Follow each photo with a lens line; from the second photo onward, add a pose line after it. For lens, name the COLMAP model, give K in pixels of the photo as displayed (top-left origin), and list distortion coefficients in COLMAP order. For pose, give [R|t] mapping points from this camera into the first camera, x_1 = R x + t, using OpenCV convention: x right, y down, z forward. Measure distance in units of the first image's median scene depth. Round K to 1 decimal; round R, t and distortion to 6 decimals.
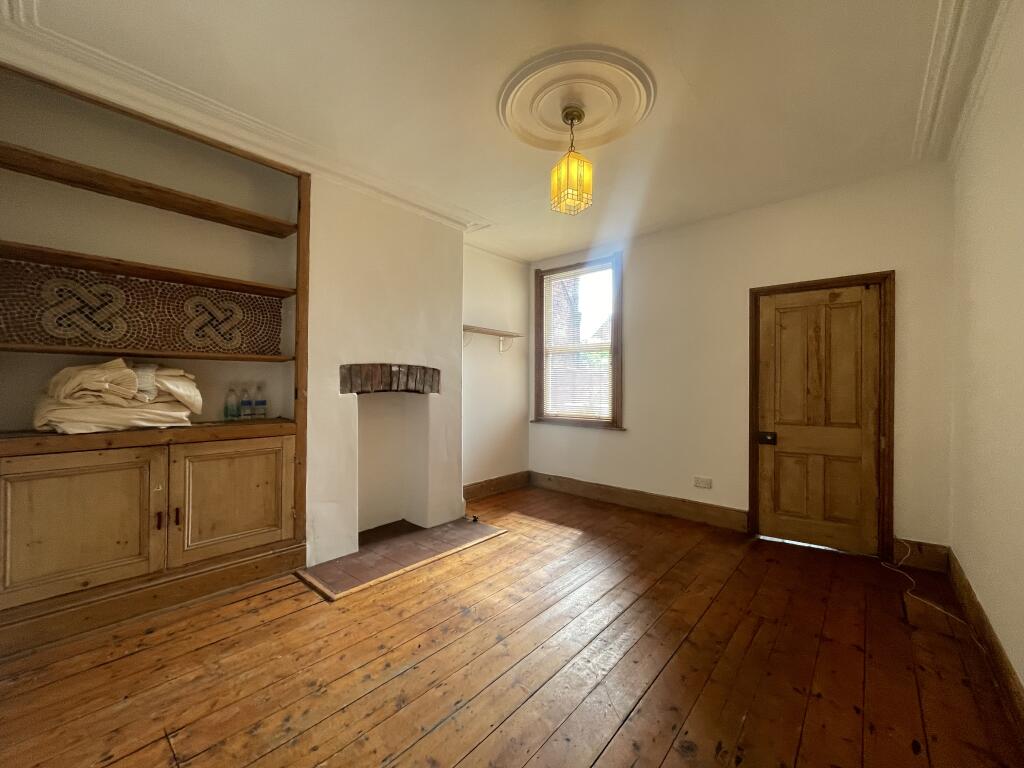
lens RADIAL K [[413.7, 0, 514.8], [0, 413.7, 384.6], [0, 0, 1]] dist [-0.001595, -0.000447]
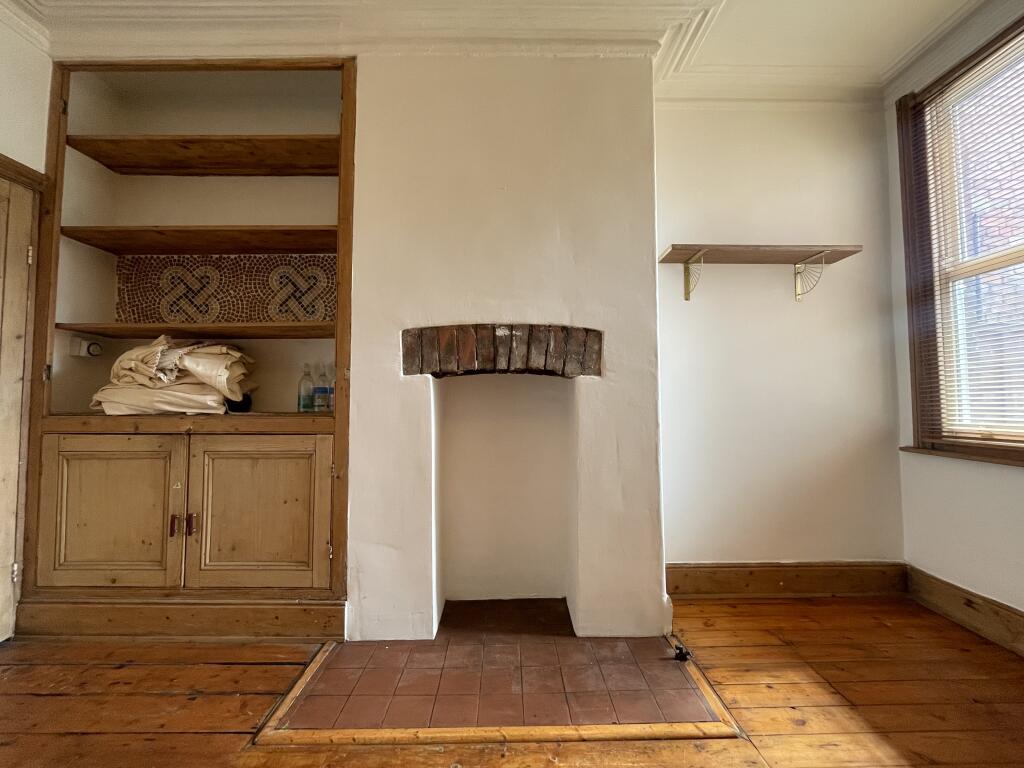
lens RADIAL K [[413.7, 0, 514.8], [0, 413.7, 384.6], [0, 0, 1]] dist [-0.001595, -0.000447]
pose [[0.662699, -0.039303, -0.747854, 0.176756], [0.007942, 0.998935, -0.045461, 0.071983], [0.748844, 0.024187, 0.662305, 0.762884]]
